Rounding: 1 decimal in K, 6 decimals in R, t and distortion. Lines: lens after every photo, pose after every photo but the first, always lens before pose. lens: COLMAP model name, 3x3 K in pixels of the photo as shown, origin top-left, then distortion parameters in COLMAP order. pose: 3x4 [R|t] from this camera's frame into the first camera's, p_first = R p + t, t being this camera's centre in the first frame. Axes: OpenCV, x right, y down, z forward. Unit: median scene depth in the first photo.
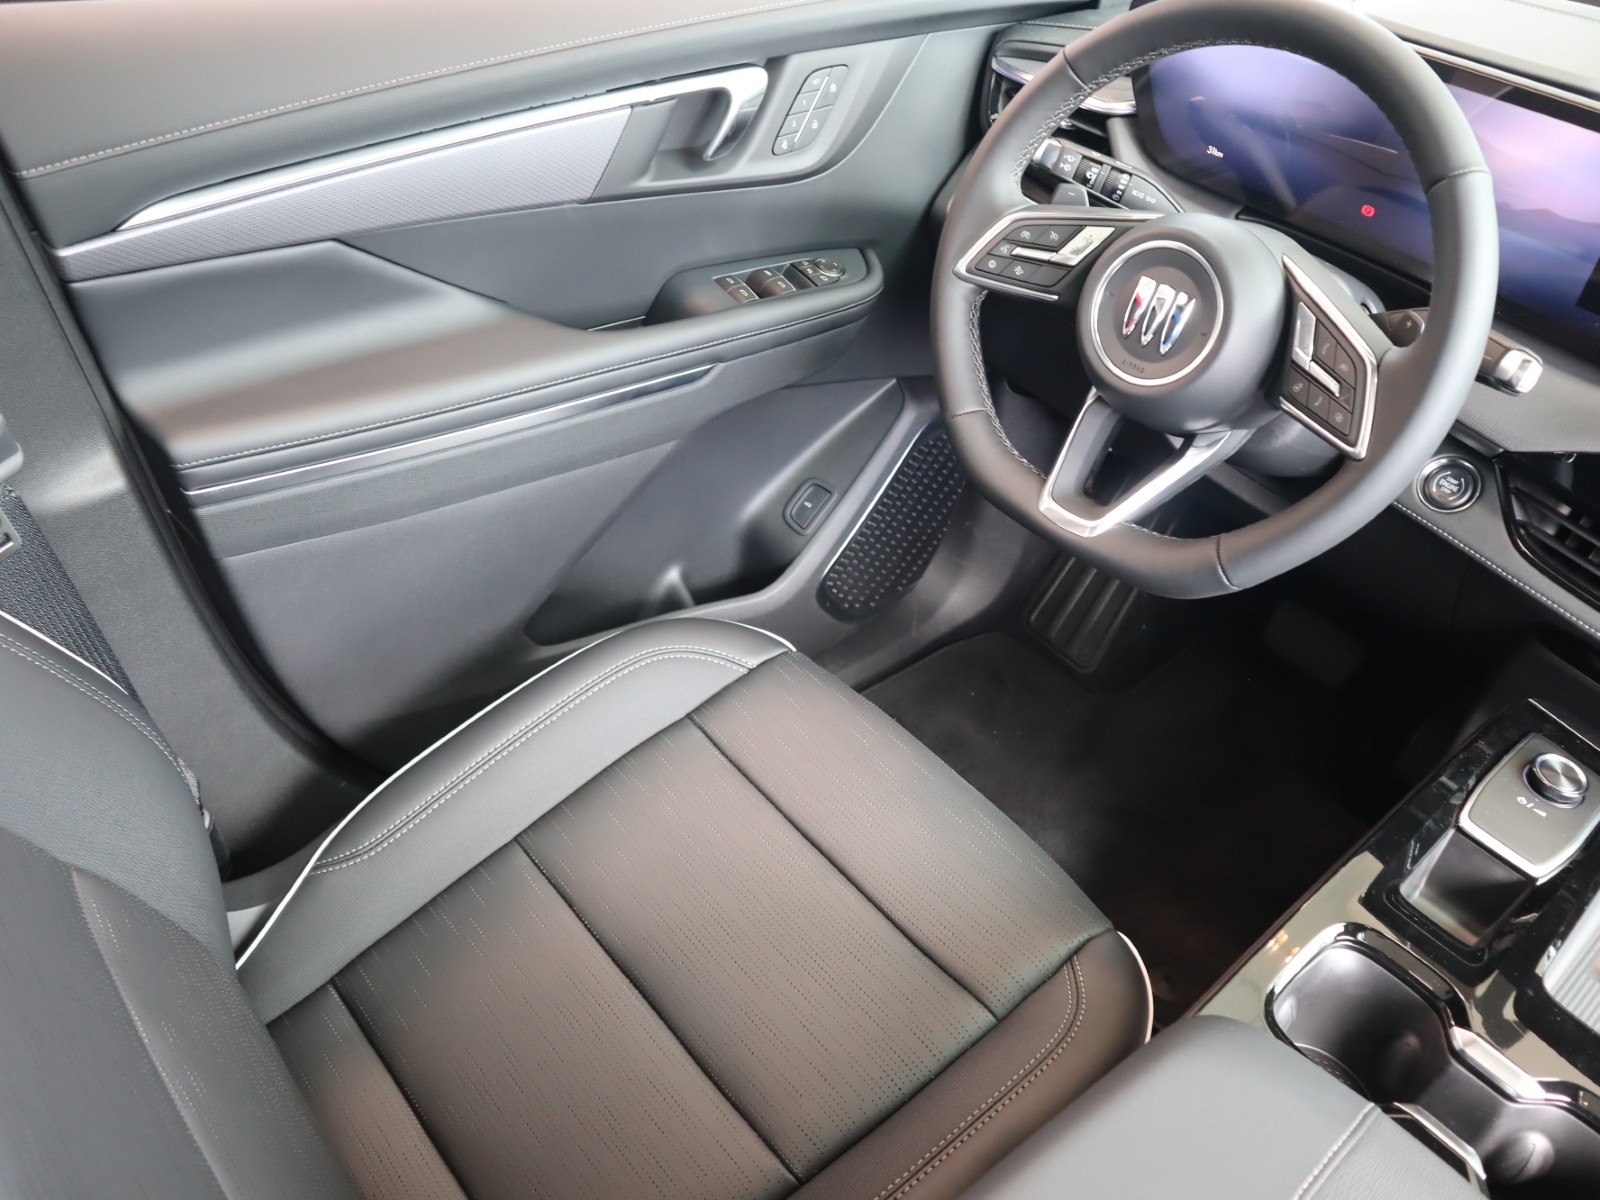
lens RADIAL K [[1236.3, 0, 811.3], [0, 1236.3, 607.8], [0, 0, 1]] dist [-0.124340, 0.066553]
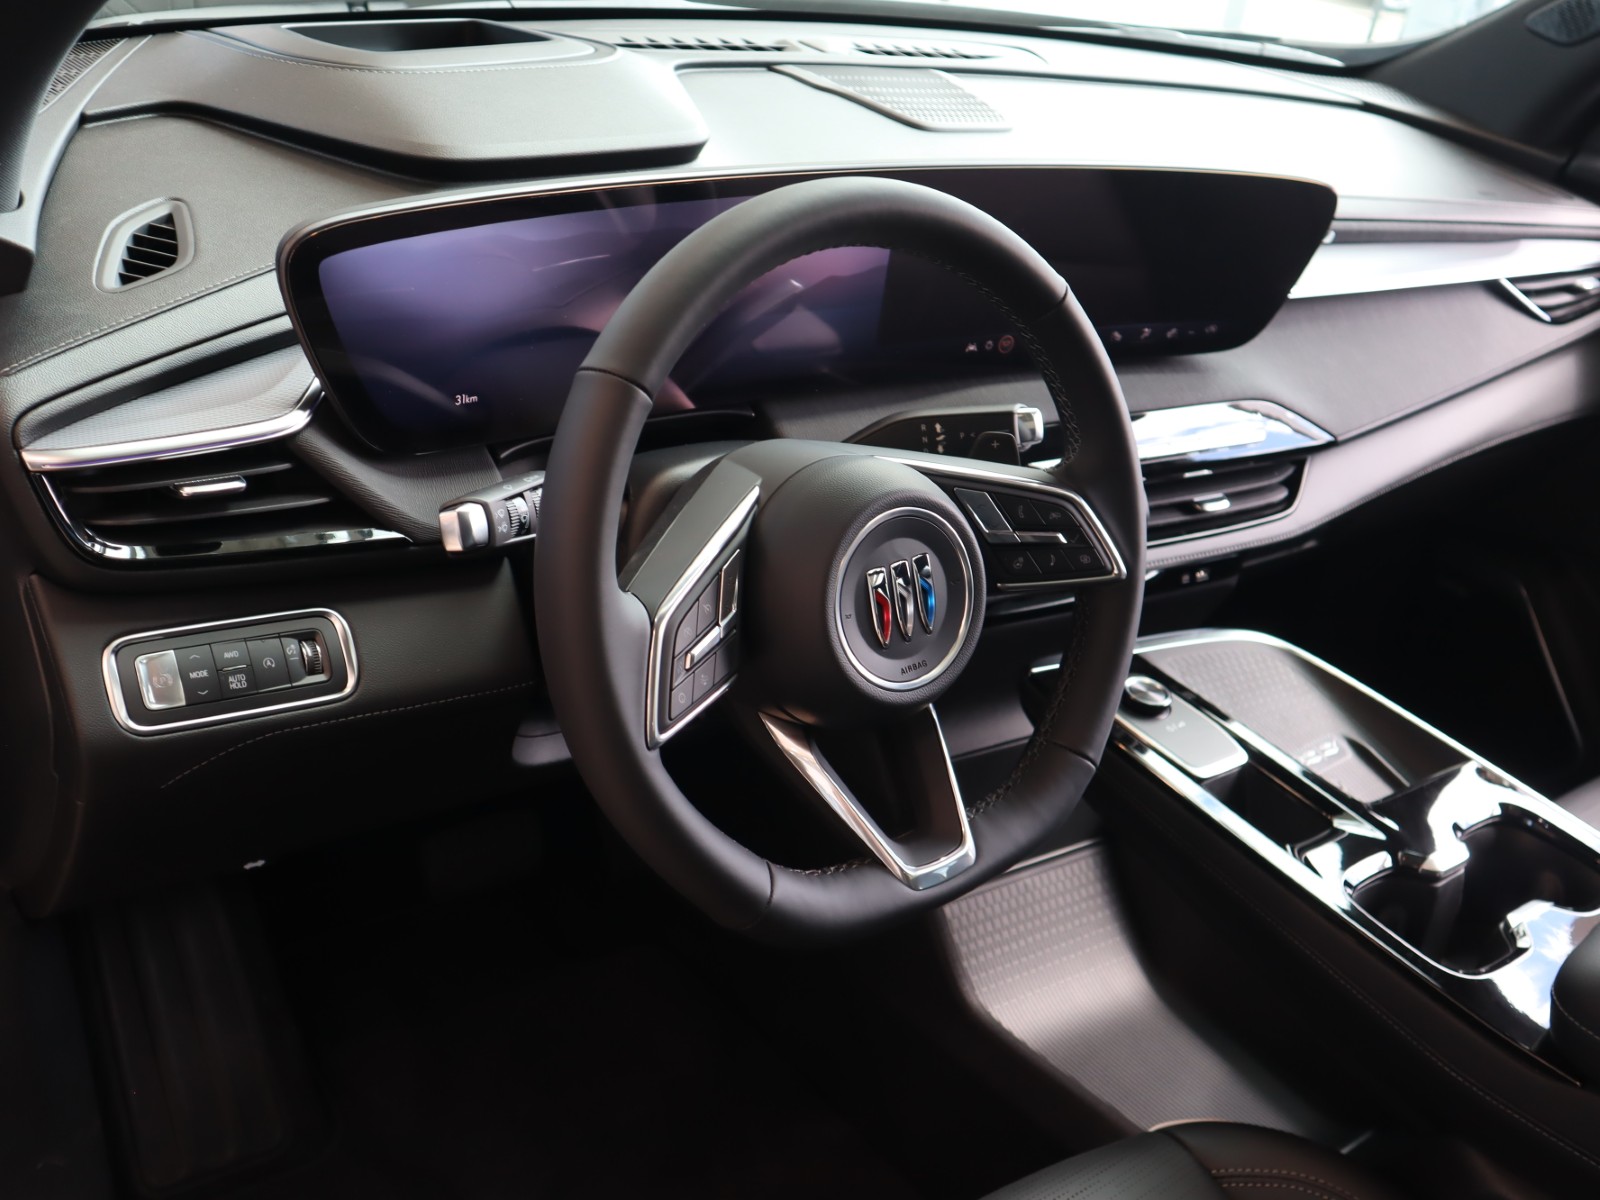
lens RADIAL K [[1627.0, 0, 806.8], [0, 1627.0, 609.4], [0, 0, 1]] dist [-0.061761, 0.000000]
pose [[0.070889, -0.549032, 0.832790, -0.545924], [0.532023, 0.727033, 0.434022, -0.665911], [-0.843757, 0.412296, 0.343636, 0.644578]]
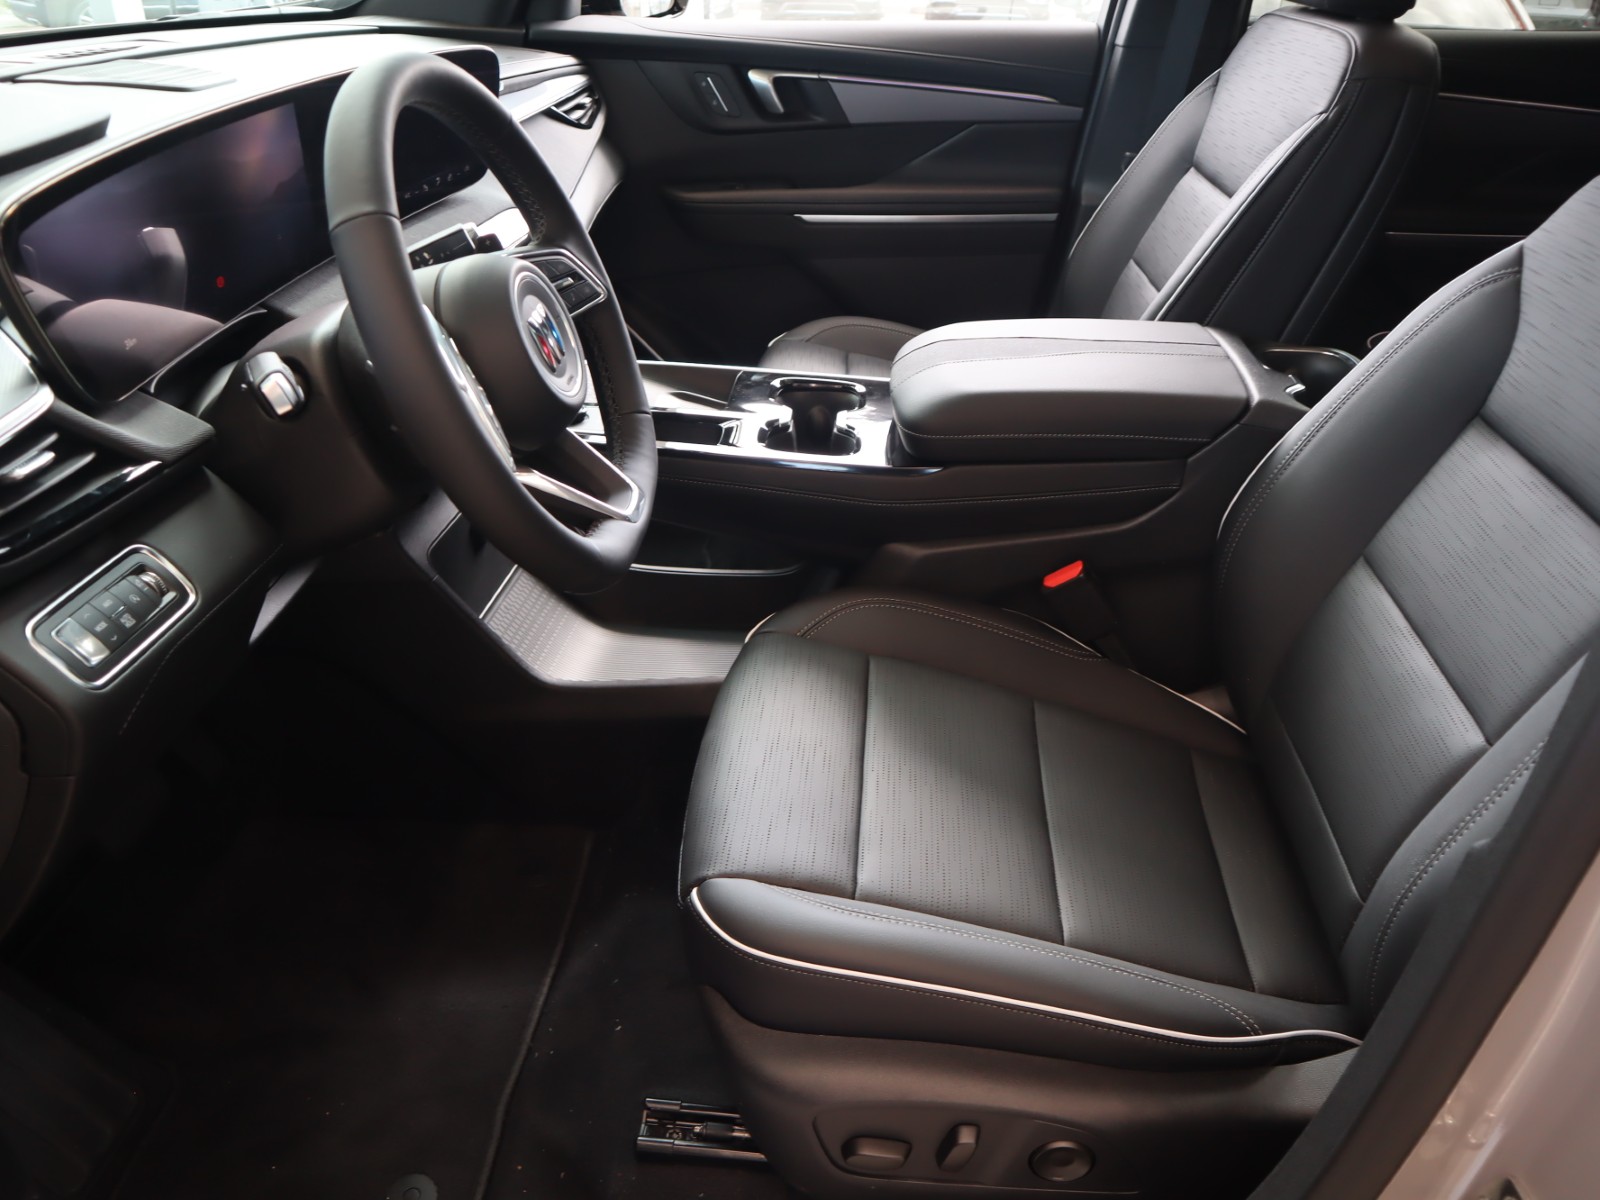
lens RADIAL K [[1236.3, 0, 804.4], [0, 1236.3, 602.1], [0, 0, 1]] dist [-0.124340, 0.066553]
pose [[-0.706355, -0.443978, 0.551314, -0.550957], [0.385735, 0.411623, 0.825696, -0.889673], [-0.593524, 0.795896, -0.119494, 1.093783]]
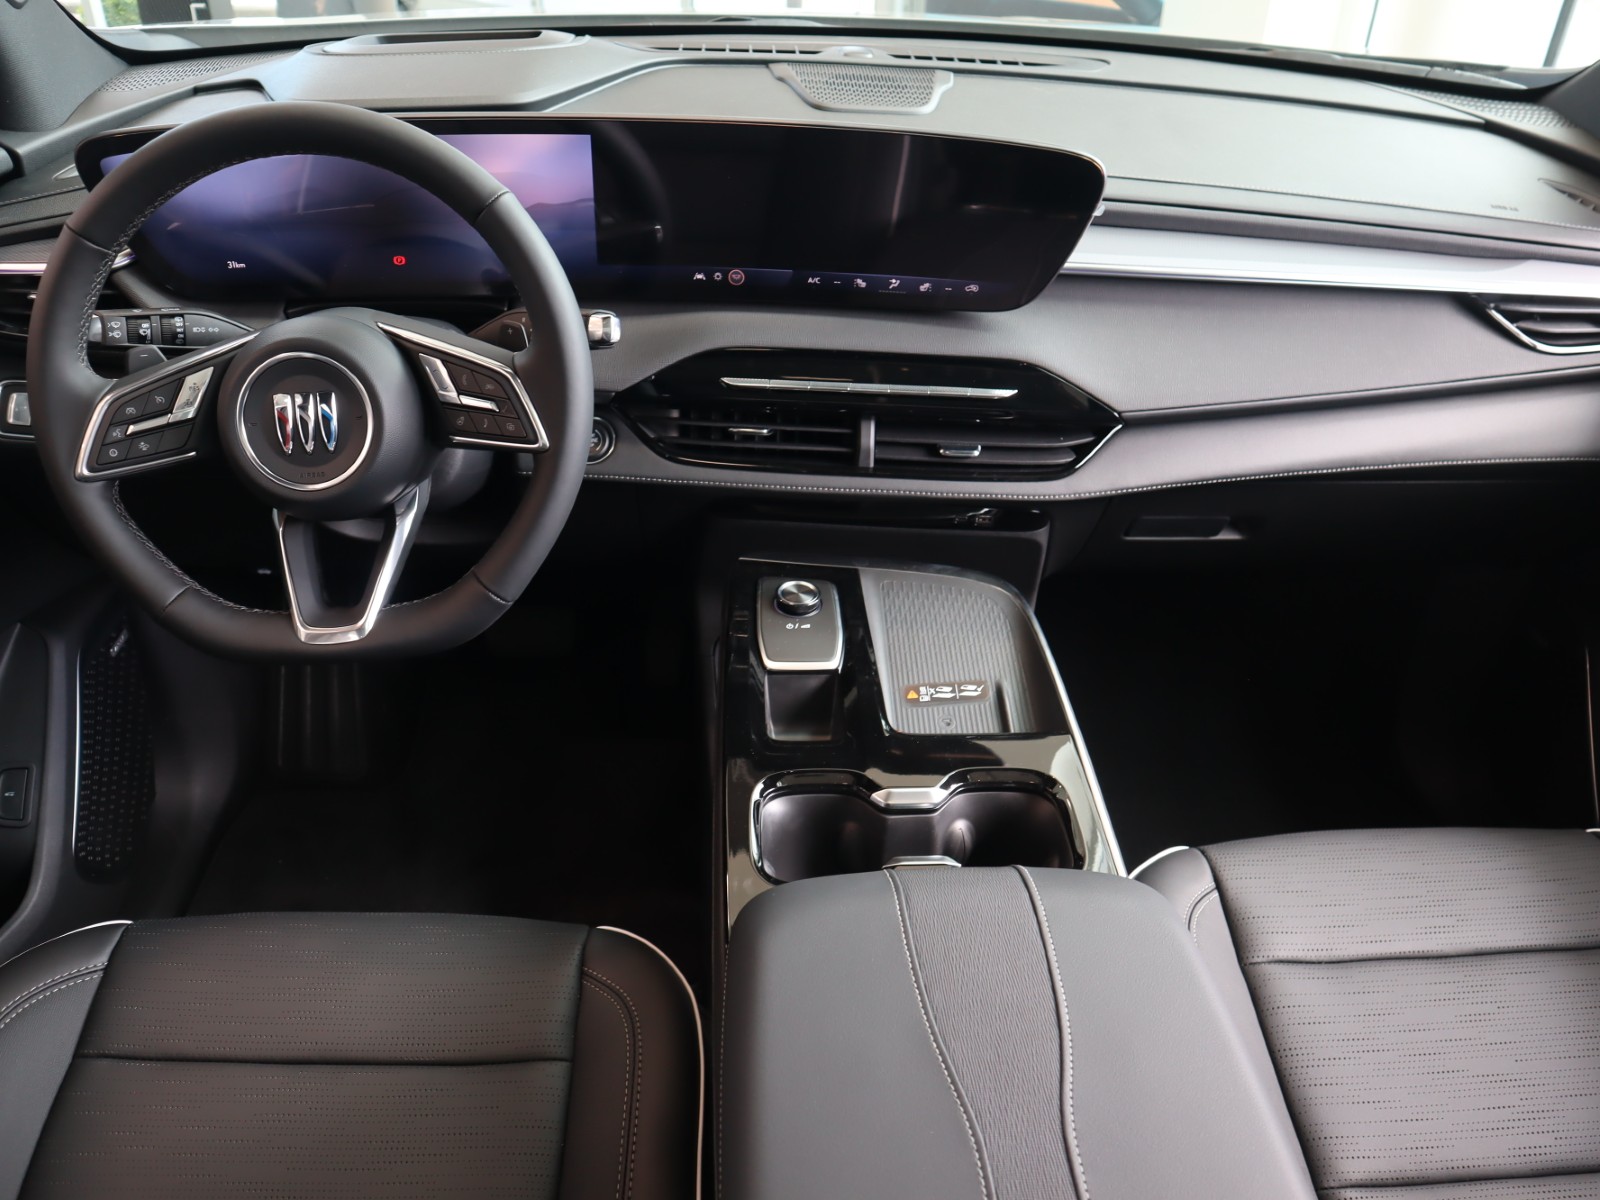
lens RADIAL K [[1236.3, 0, 816.8], [0, 1236.3, 607.4], [0, 0, 1]] dist [-0.124340, 0.066553]
pose [[0.613312, -0.499056, 0.612202, -0.148830], [0.525668, 0.836411, 0.155205, -0.035905], [-0.589509, 0.226626, 0.775319, -0.021491]]
